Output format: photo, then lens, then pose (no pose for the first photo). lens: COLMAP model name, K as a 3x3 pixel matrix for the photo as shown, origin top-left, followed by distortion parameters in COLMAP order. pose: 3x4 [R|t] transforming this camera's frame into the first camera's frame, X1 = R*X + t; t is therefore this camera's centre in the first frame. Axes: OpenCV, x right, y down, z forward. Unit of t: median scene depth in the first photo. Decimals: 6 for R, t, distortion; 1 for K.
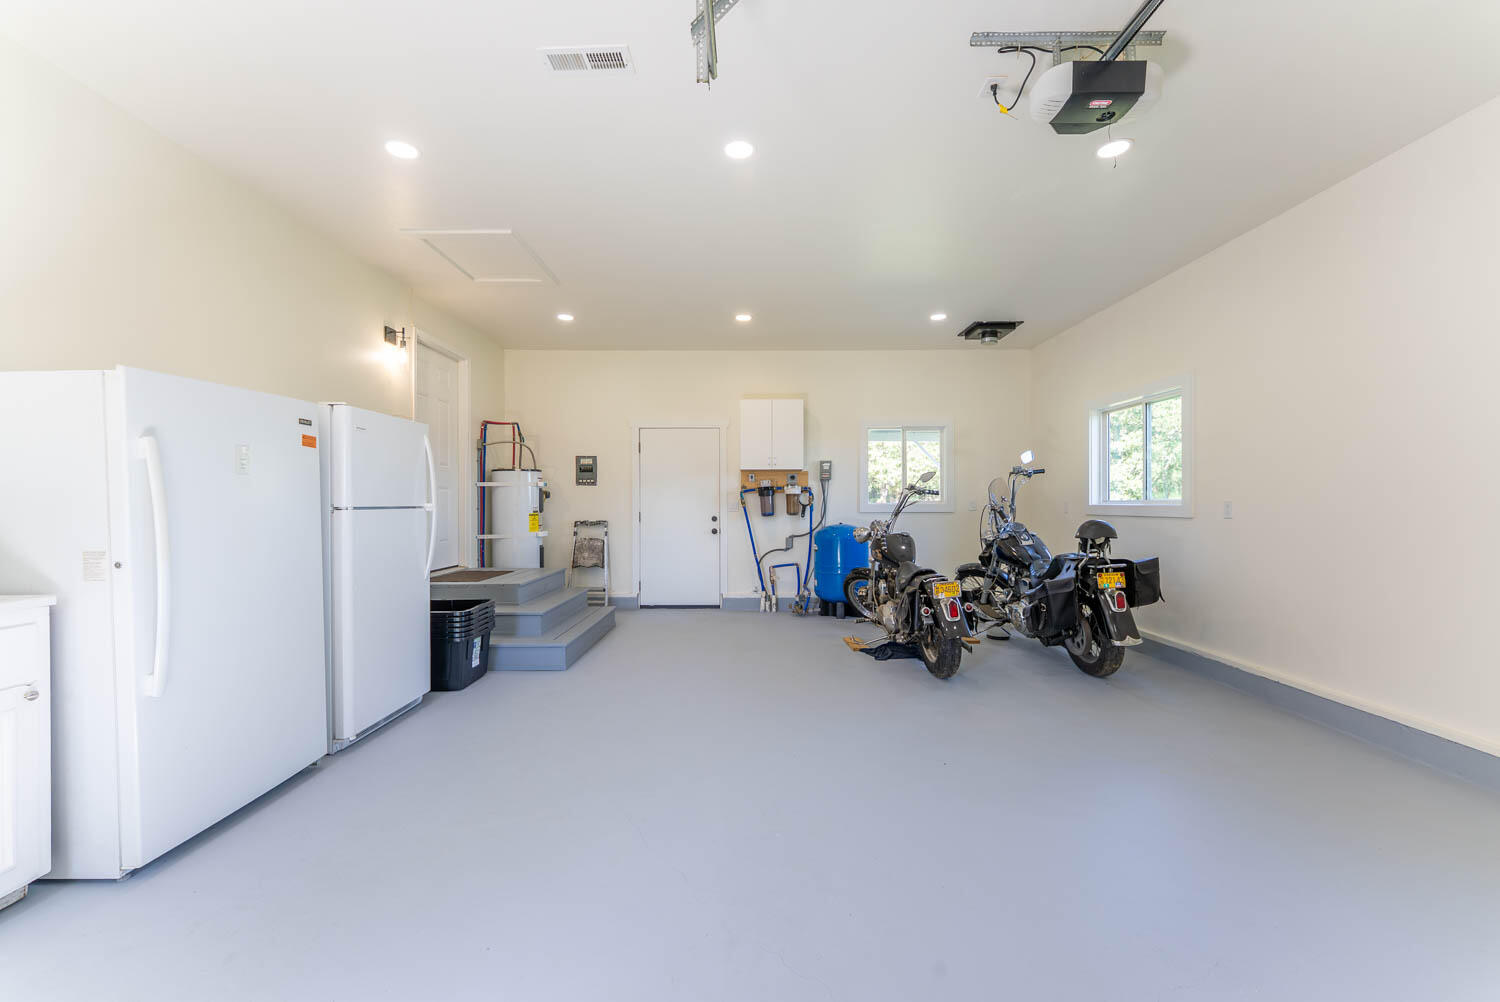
lens RADIAL K [[598.8, 0, 750.0], [0, 598.8, 501.0], [0, 0, 1]] dist [0.001146, -0.000229]
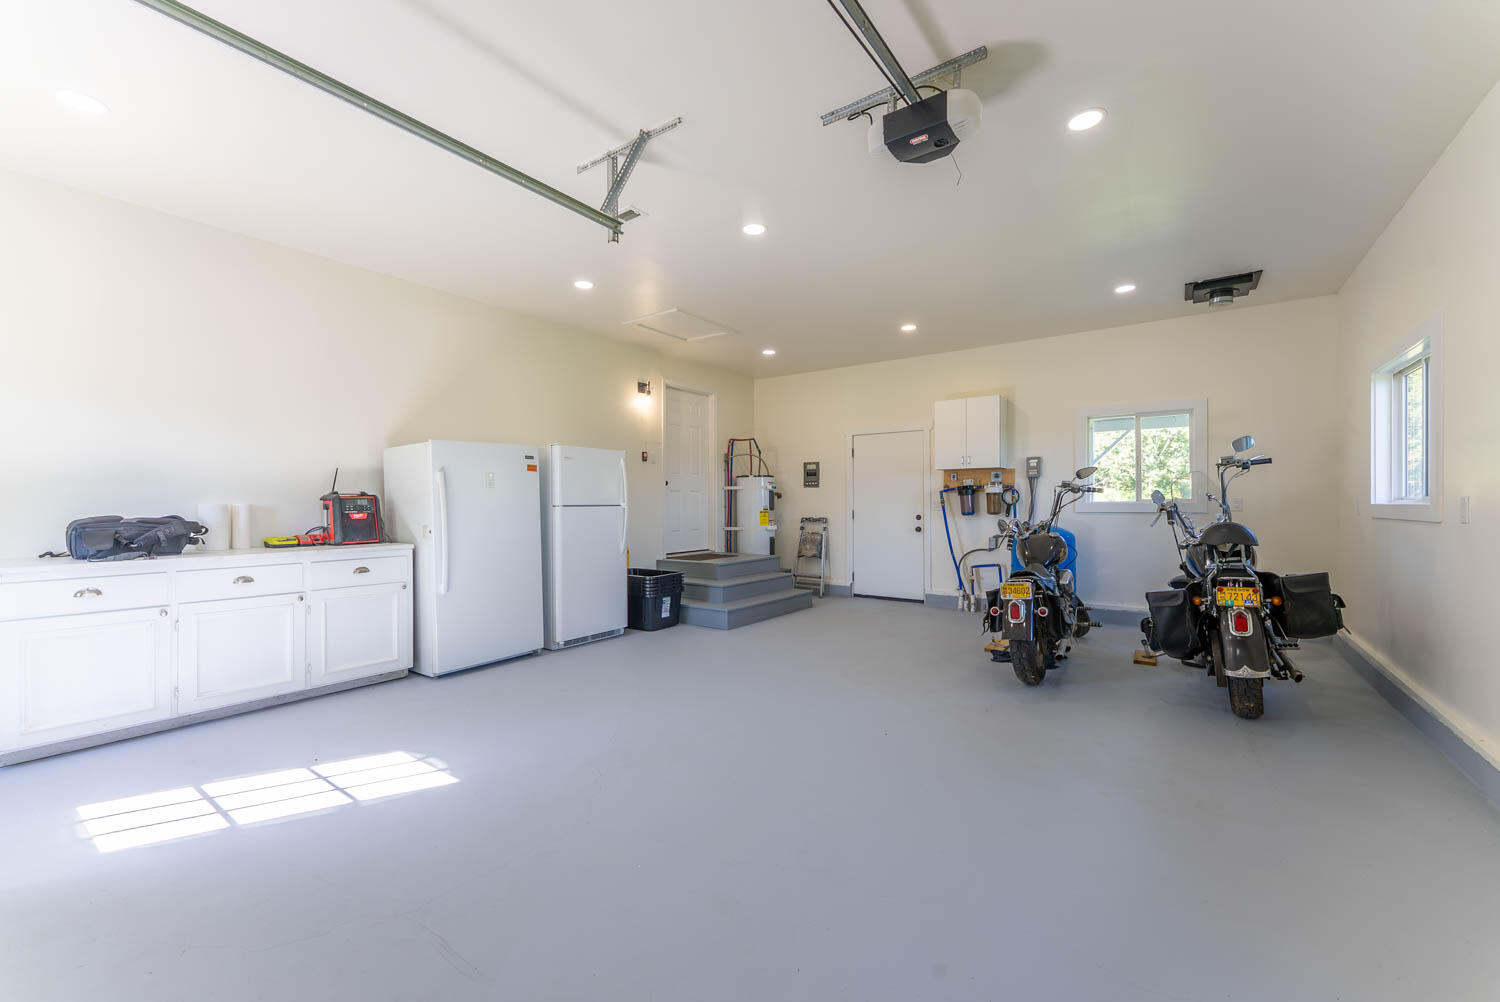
lens RADIAL K [[598.8, 0, 746.3], [0, 598.8, 502.9], [0, 0, 1]] dist [-0.001562, -0.000597]
pose [[0.813356, -0.001341, -0.581765, 0.324329], [0.003822, 0.999988, 0.003039, 0.000189], [0.581754, -0.004696, 0.813351, -0.028027]]
